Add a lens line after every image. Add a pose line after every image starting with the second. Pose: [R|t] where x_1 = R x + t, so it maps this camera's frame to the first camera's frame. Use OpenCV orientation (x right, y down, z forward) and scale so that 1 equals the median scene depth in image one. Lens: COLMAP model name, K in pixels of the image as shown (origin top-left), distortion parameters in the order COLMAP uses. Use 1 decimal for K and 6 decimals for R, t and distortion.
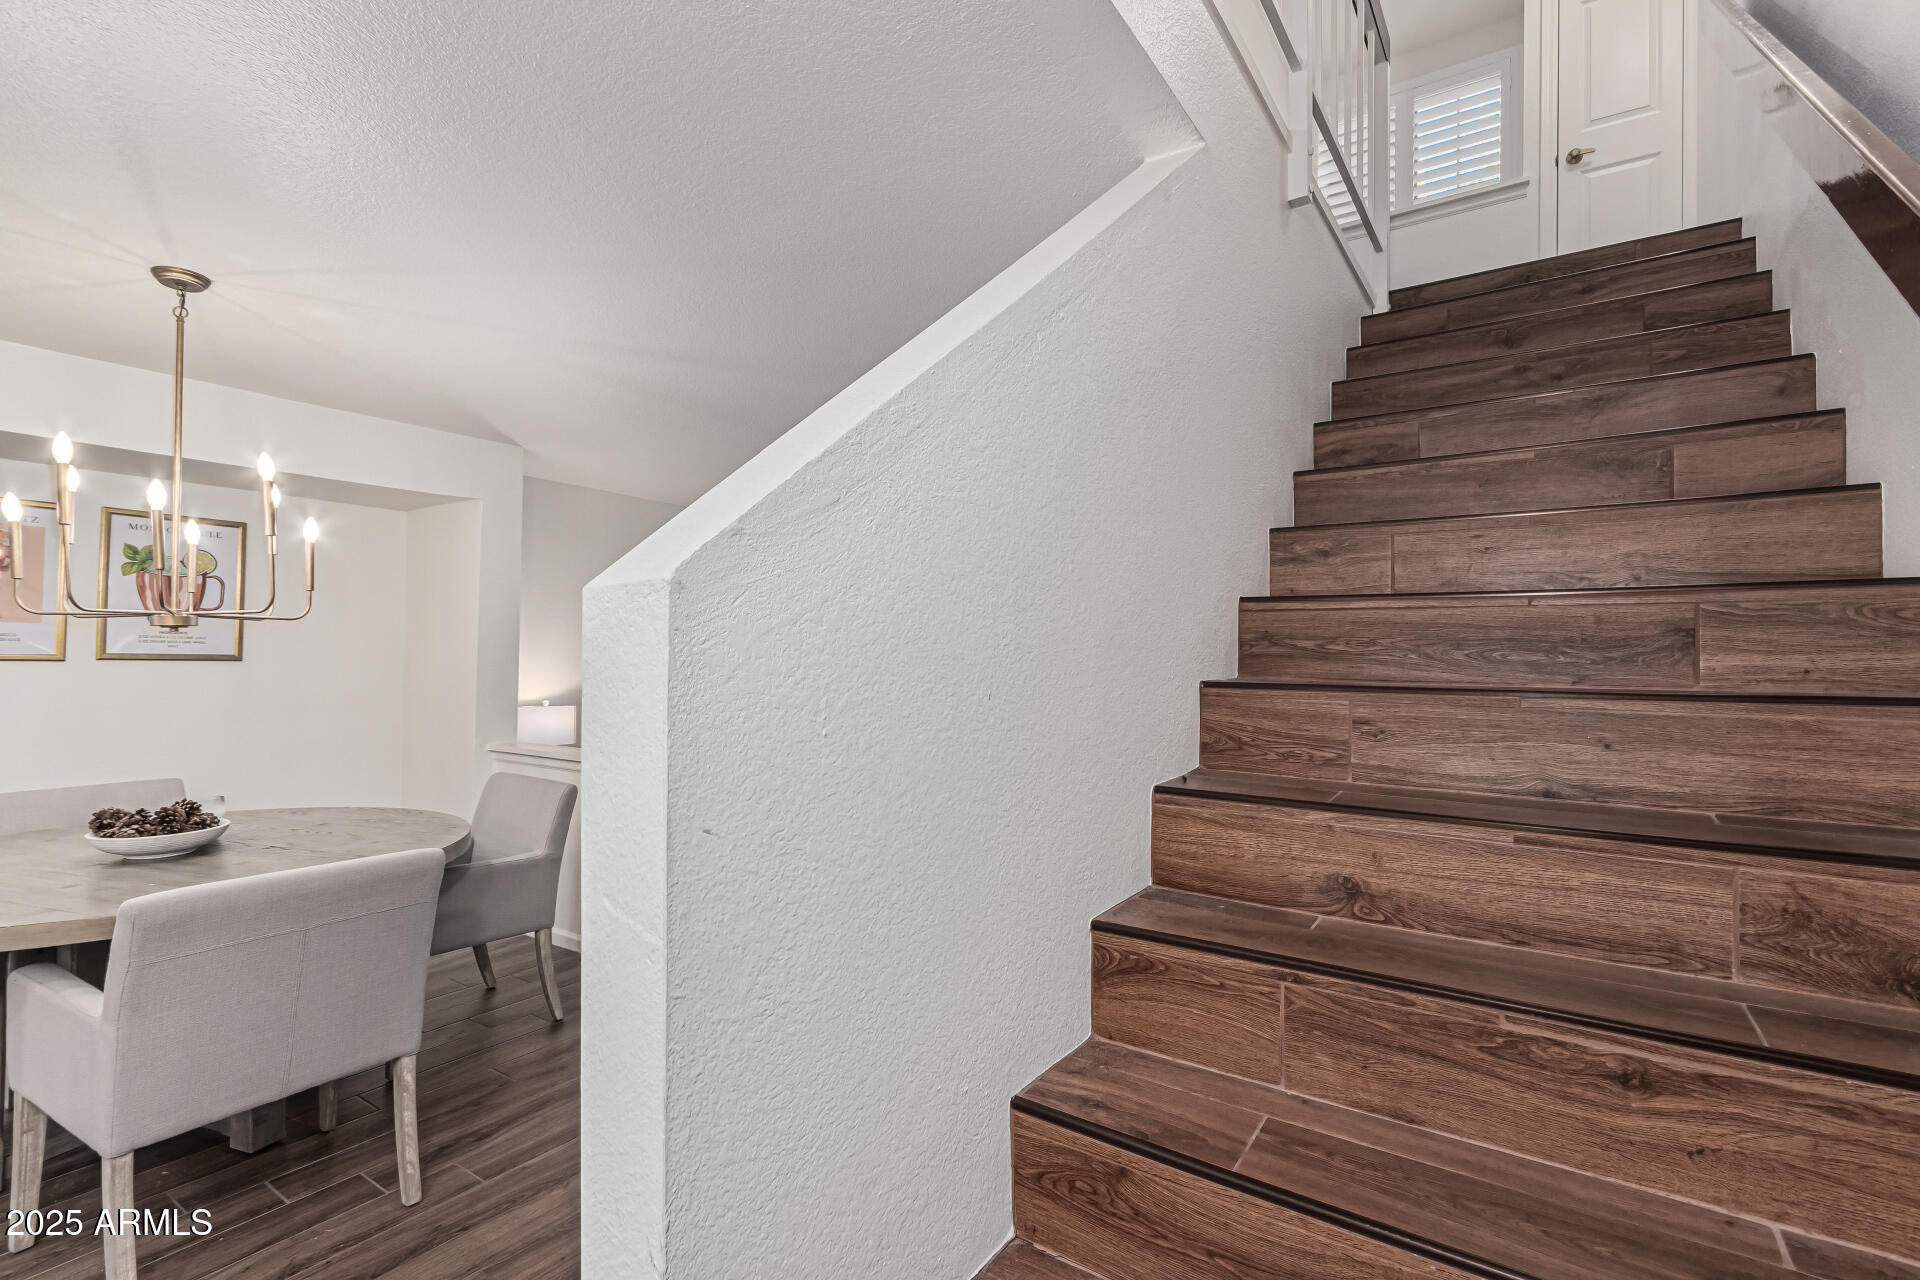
lens RADIAL K [[887.7, 0, 958.9], [0, 887.7, 640.0], [0, 0, 1]] dist [0.001968, 0.001751]
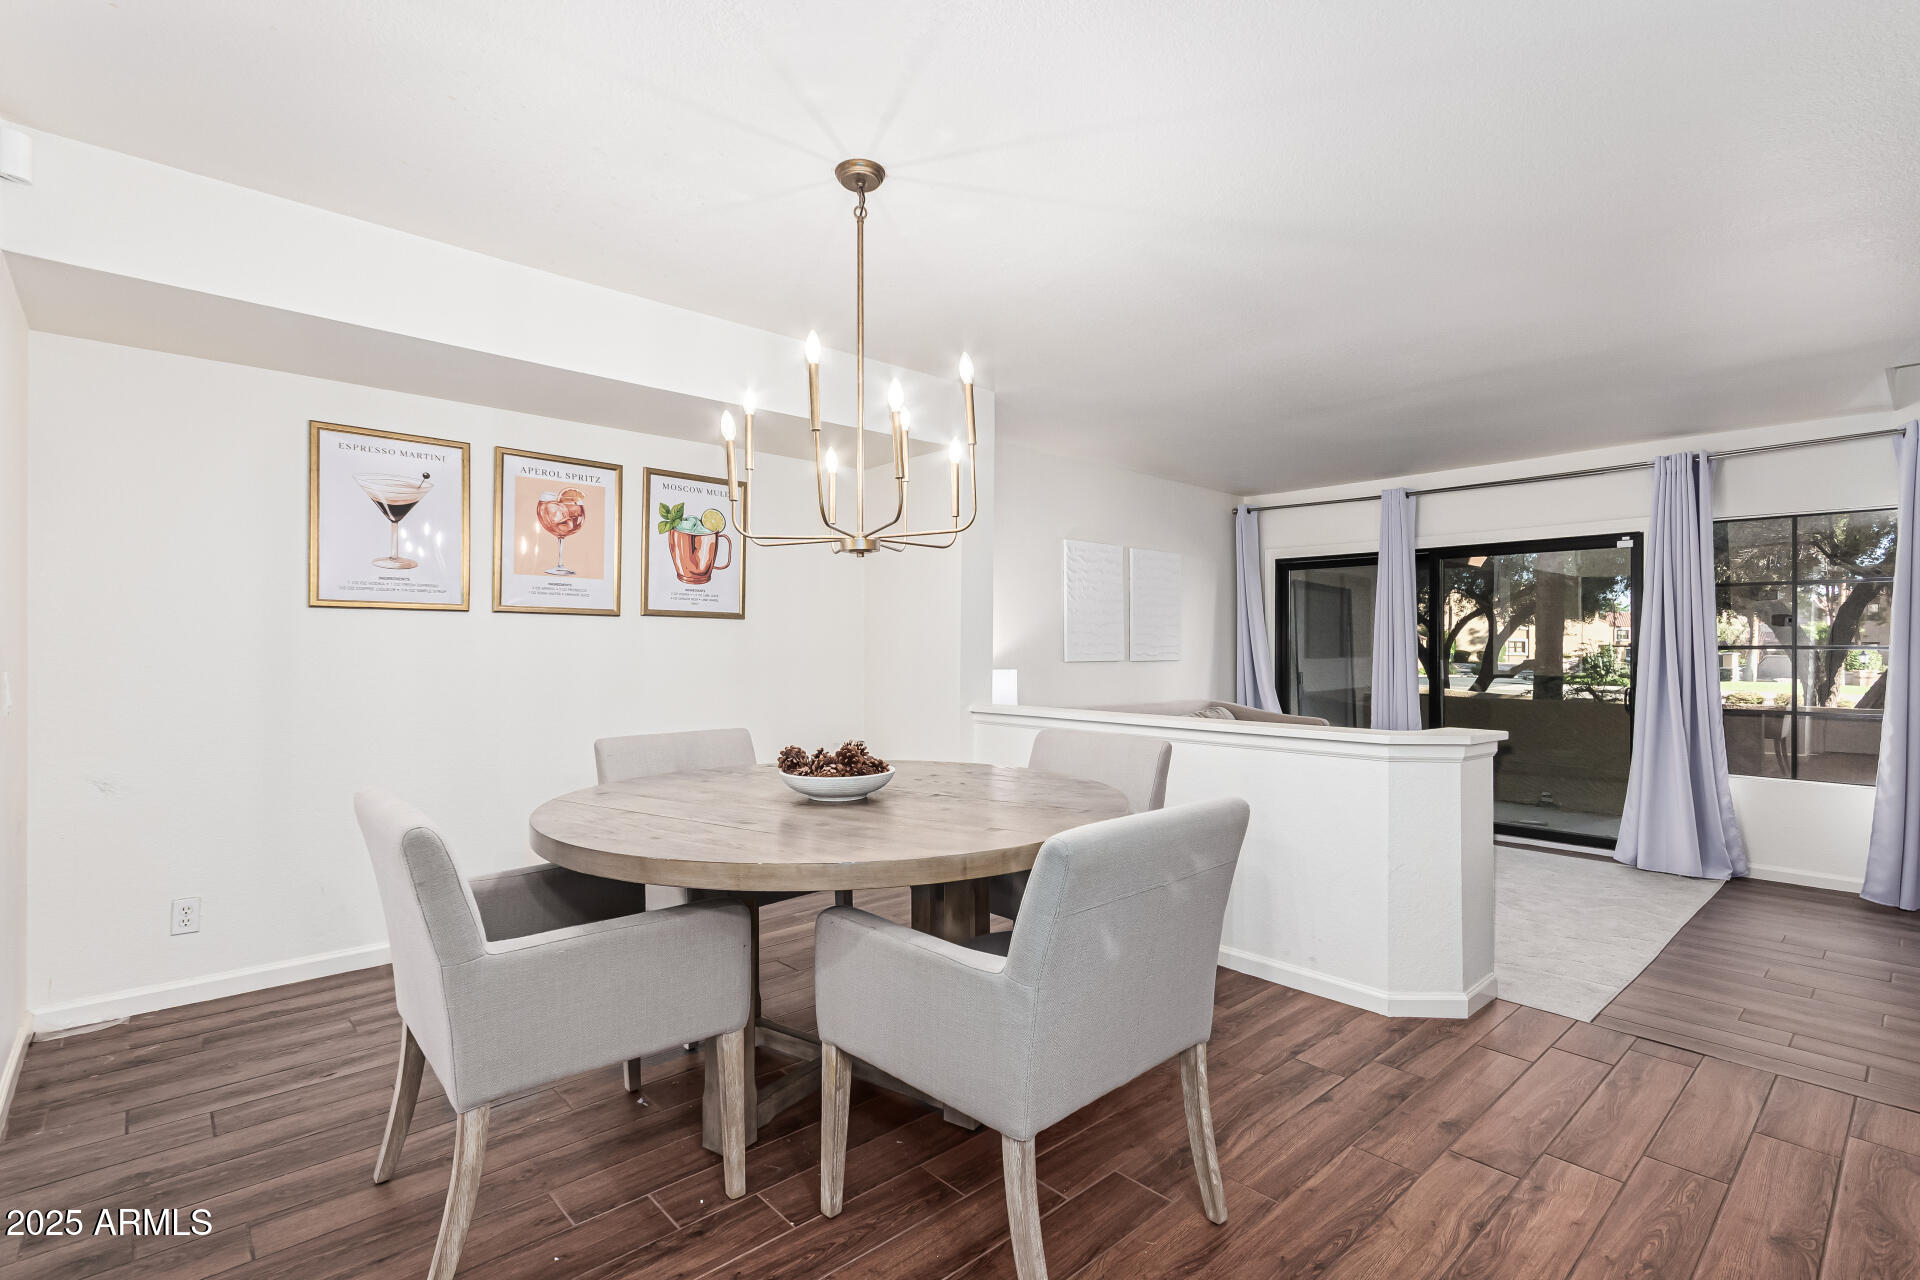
lens RADIAL K [[887.7, 0, 958.5], [0, 887.7, 640.4], [0, 0, 1]] dist [0.001968, 0.001751]
pose [[0.973130, -0.007078, -0.230148, -0.556223], [0.009248, 0.999922, 0.008353, 0.068754], [0.230071, -0.010257, 0.973120, 0.119231]]
